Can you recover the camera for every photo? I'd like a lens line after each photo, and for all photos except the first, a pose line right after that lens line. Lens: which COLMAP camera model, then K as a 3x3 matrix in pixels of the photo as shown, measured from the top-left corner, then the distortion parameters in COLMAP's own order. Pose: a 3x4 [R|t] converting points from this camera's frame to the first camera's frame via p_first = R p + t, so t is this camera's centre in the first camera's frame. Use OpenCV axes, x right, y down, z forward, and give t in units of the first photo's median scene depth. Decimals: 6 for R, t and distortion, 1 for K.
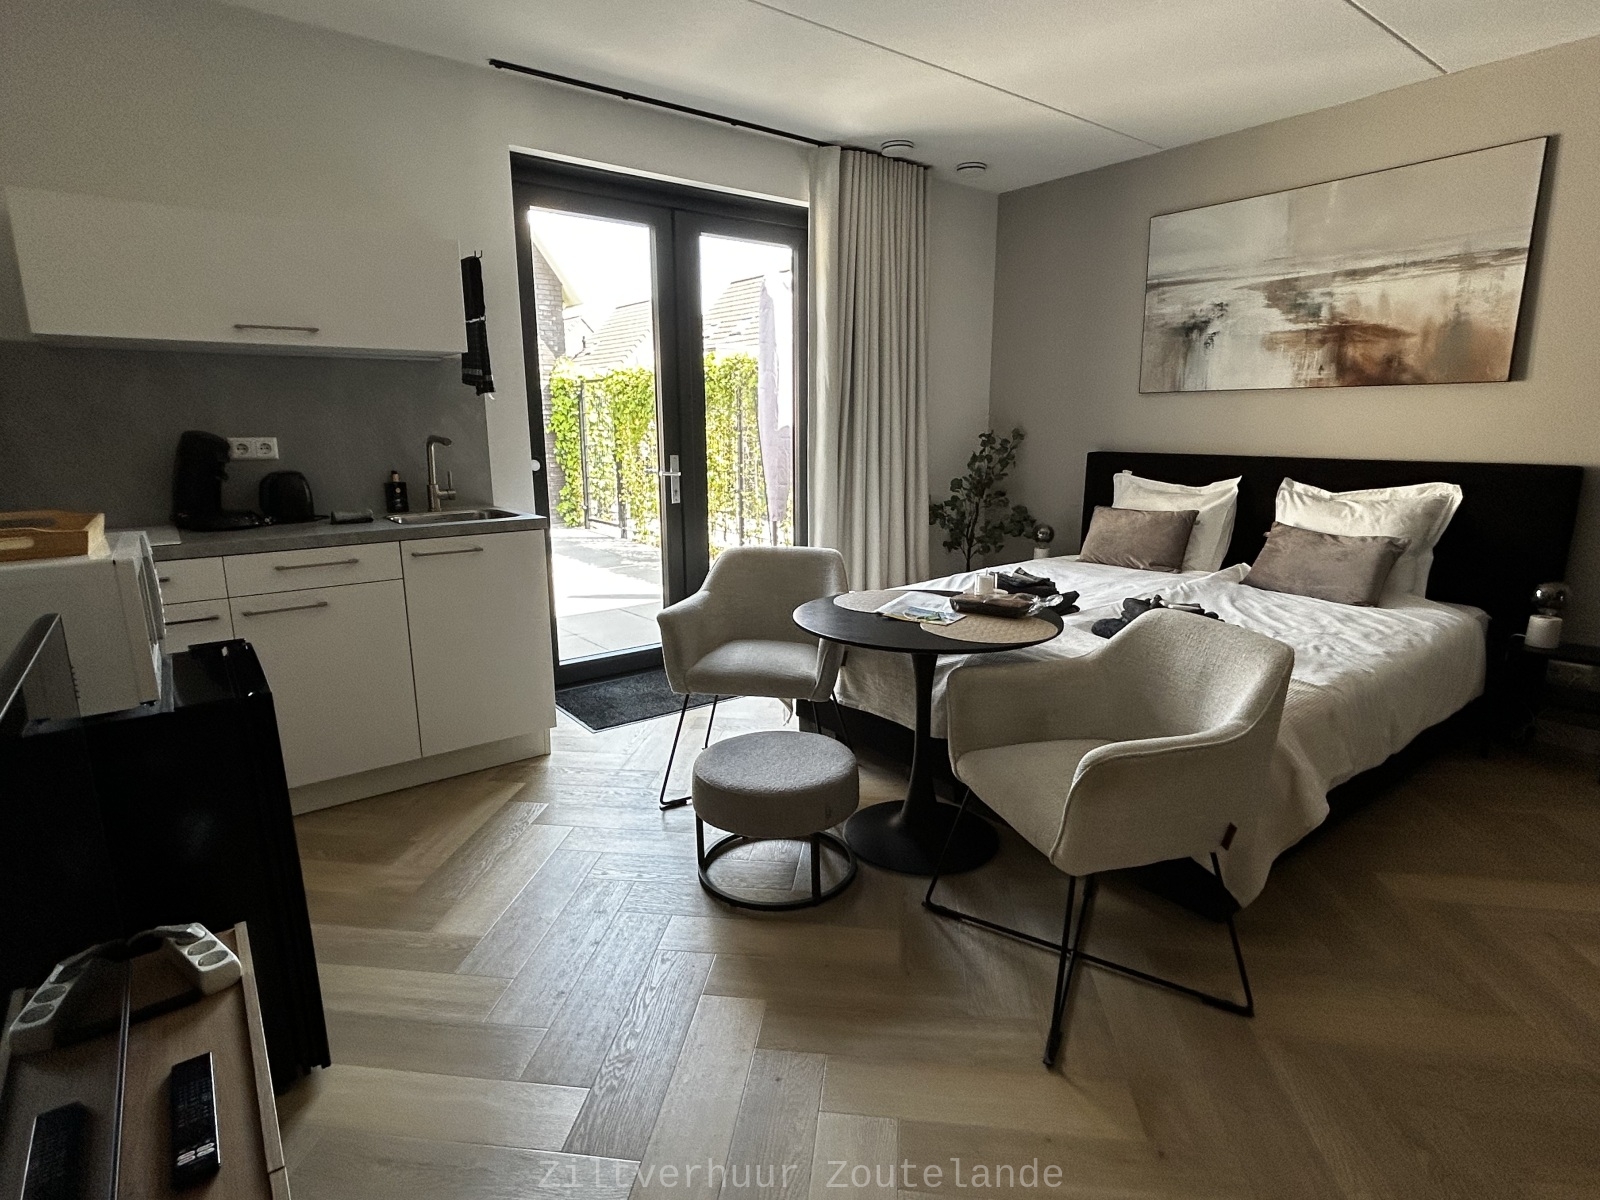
lens RADIAL K [[836.6, 0, 799.6], [0, 836.6, 601.5], [0, 0, 1]] dist [-0.007337, 0.002022]
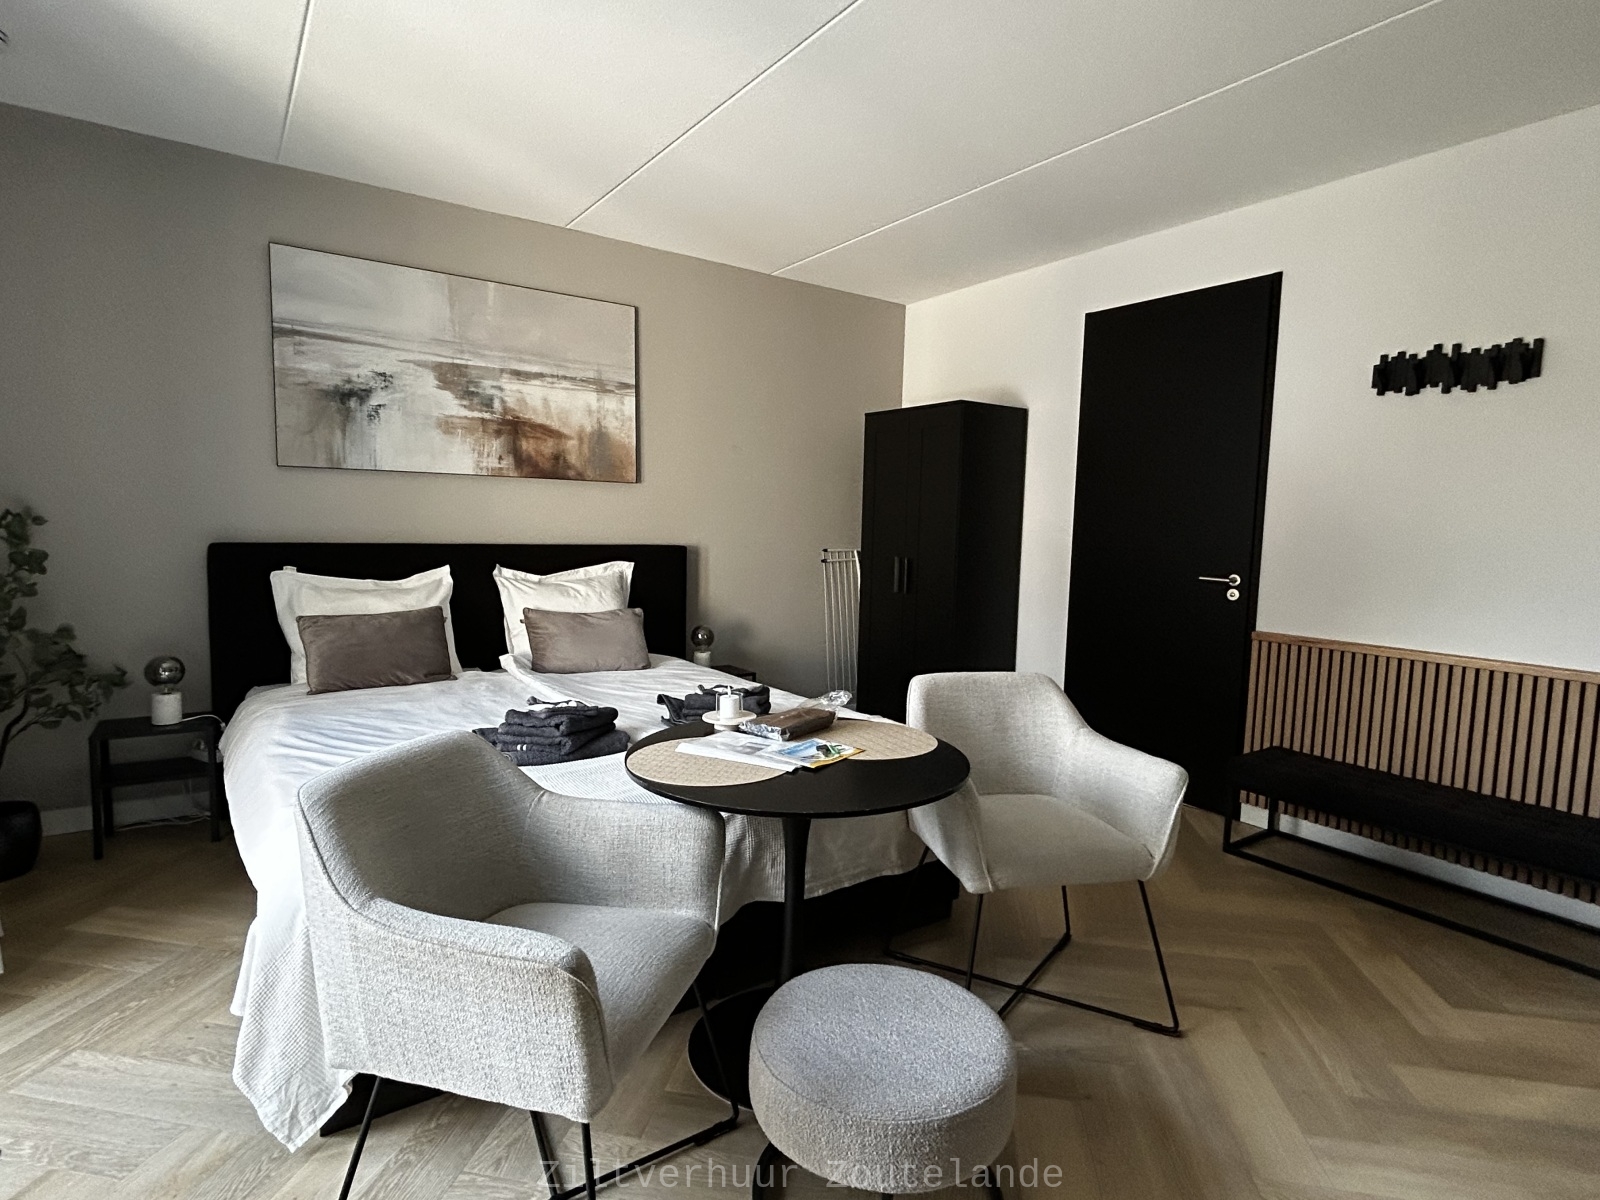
lens RADIAL K [[836.6, 0, 796.5], [0, 836.6, 598.9], [0, 0, 1]] dist [-0.007337, 0.002022]
pose [[0.051976, -0.088100, 0.994755, -0.398914], [0.184637, 0.979776, 0.077126, -0.121433], [-0.981431, 0.179660, 0.067191, 0.604169]]
